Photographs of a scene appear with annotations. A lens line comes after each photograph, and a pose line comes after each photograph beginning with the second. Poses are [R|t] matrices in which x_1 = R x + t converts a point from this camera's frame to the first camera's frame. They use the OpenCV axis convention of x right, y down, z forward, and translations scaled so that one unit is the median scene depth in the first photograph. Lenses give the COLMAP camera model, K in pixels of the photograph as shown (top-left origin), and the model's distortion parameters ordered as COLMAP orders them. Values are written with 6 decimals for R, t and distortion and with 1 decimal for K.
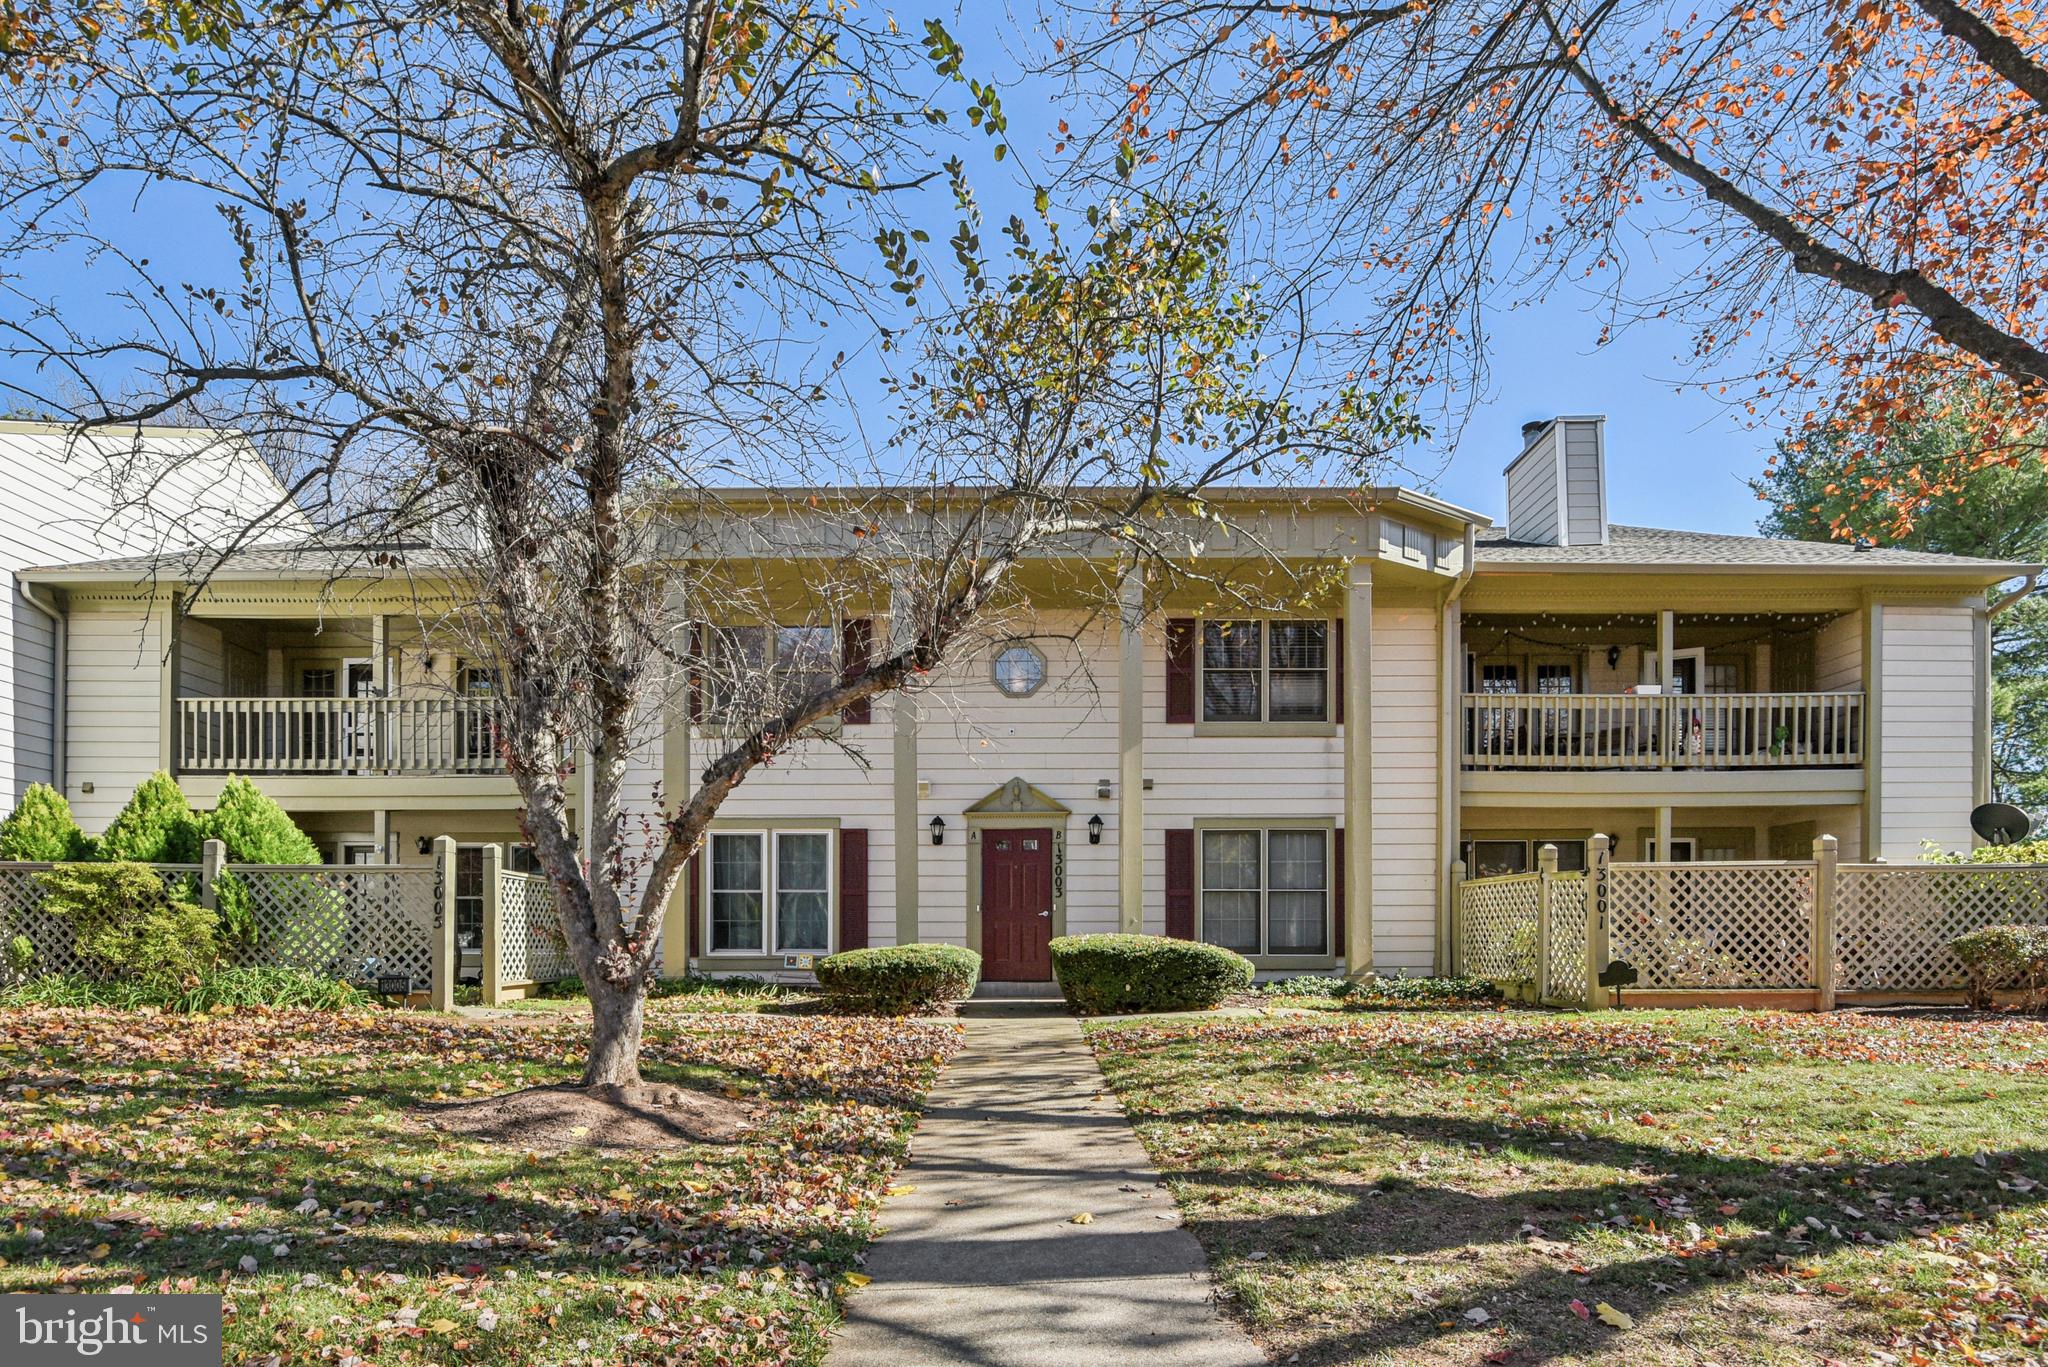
lens RADIAL K [[1140.2, 0, 1015.6], [0, 1140.2, 701.4], [0, 0, 1]] dist [-0.006040, -0.000482]
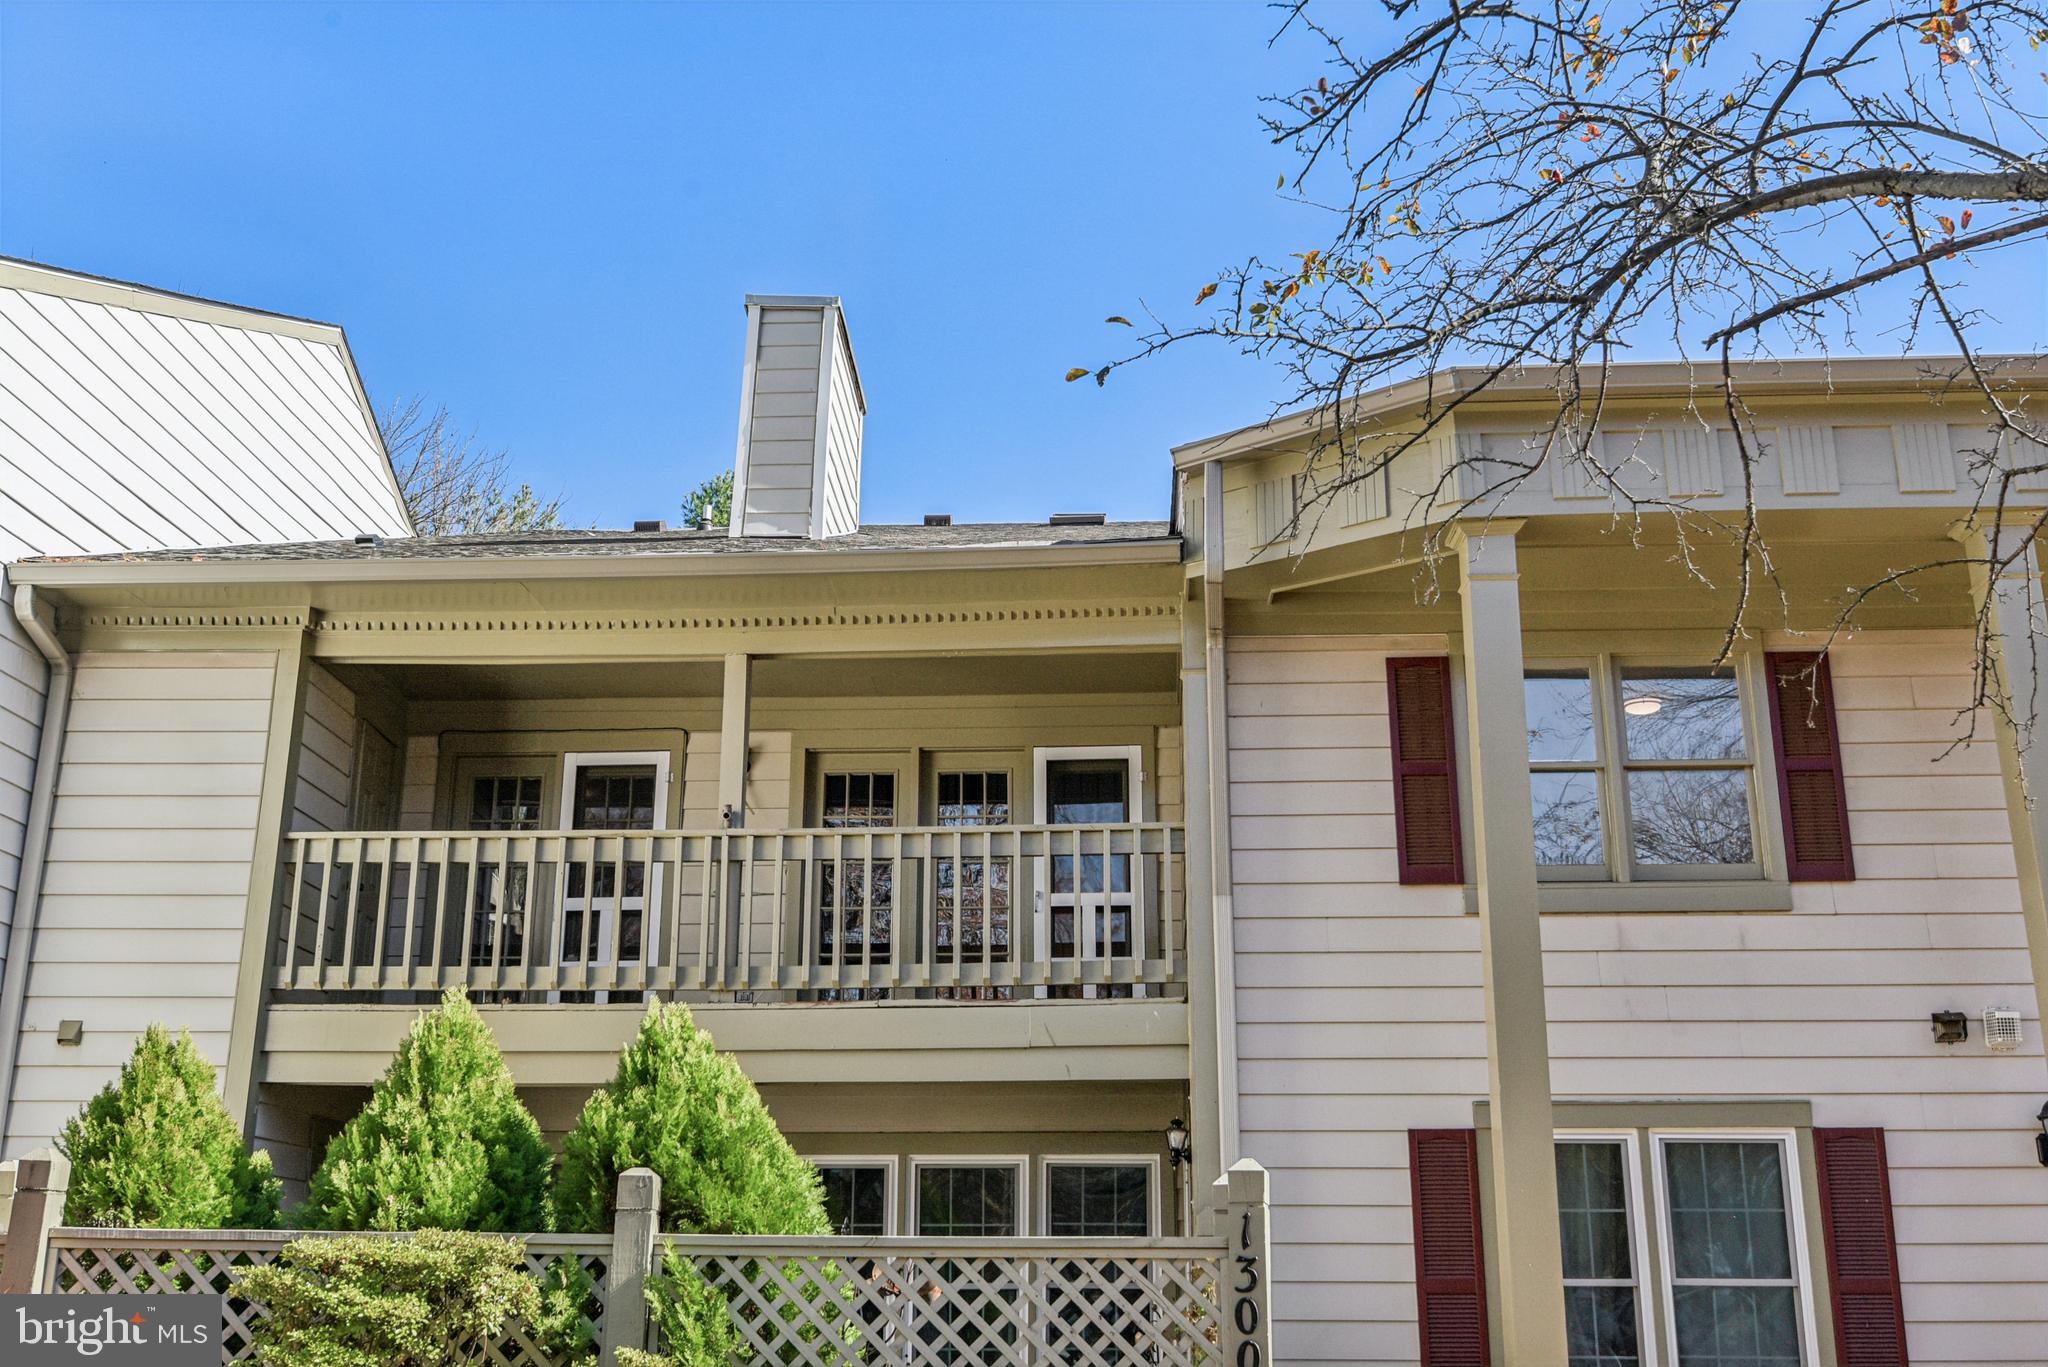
lens RADIAL K [[1875.5, 0, 1018.6], [0, 1875.5, 562.4], [0, 0, 1]] dist [0.003024, 0.000000]
pose [[0.998551, -0.014931, -0.051696, -0.413599], [0.006186, 0.986214, -0.165357, 0.016961], [0.053453, 0.164797, 0.984878, 0.254280]]
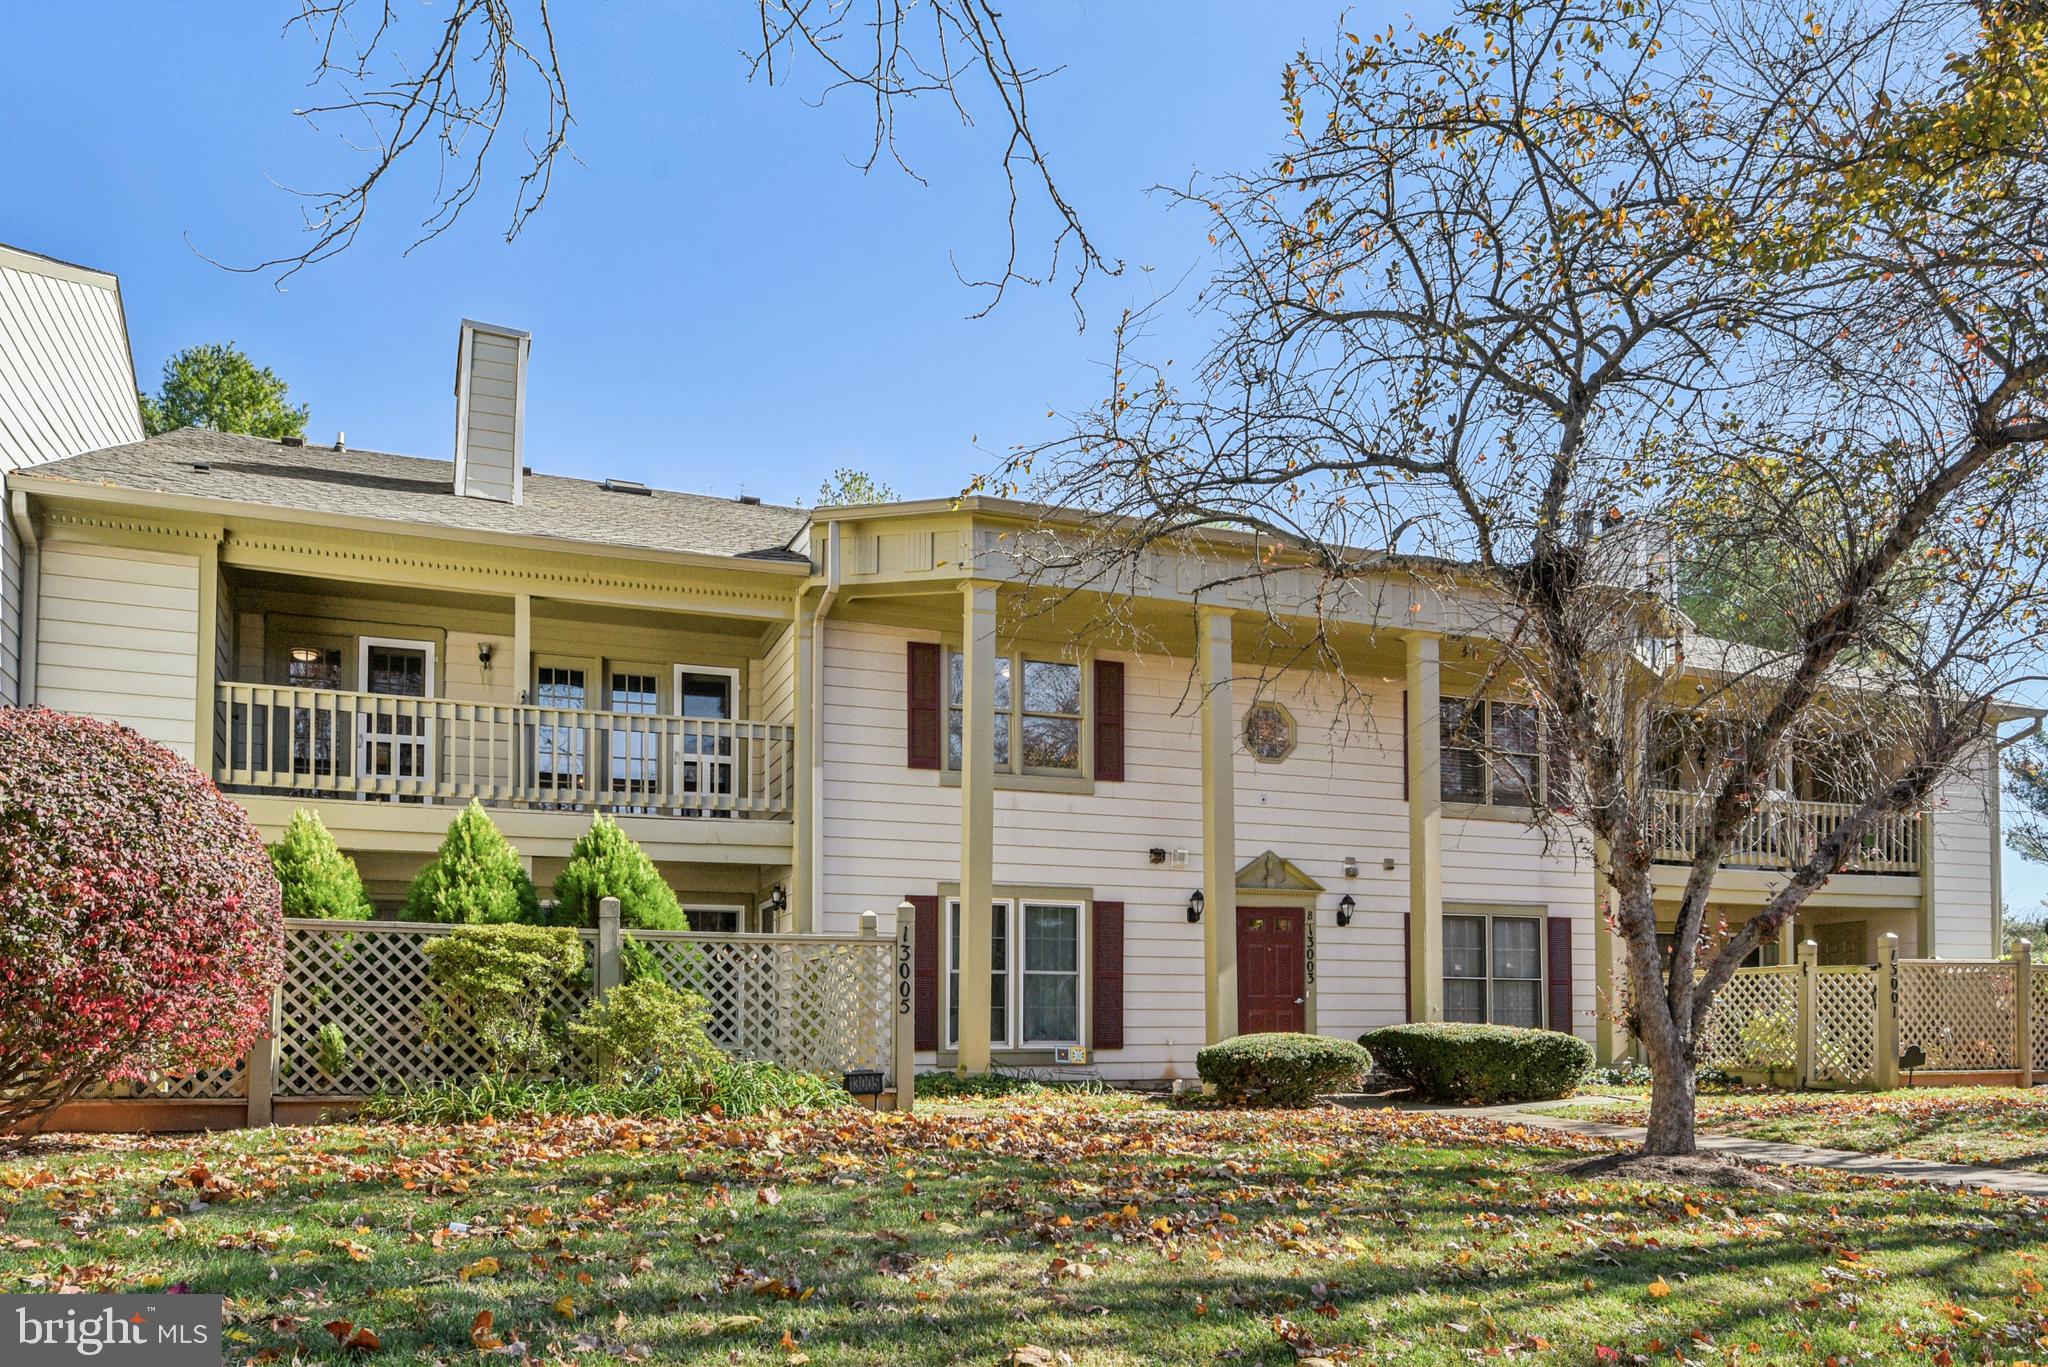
lens RADIAL K [[1489.1, 0, 1020.1], [0, 1489.1, 673.4], [0, 0, 1]] dist [-0.006337, -0.003563]
pose [[0.923550, 0.089118, 0.372980, -0.645801], [-0.076719, 0.995897, -0.047987, -0.002160], [-0.375726, 0.015704, 0.926598, -0.032709]]
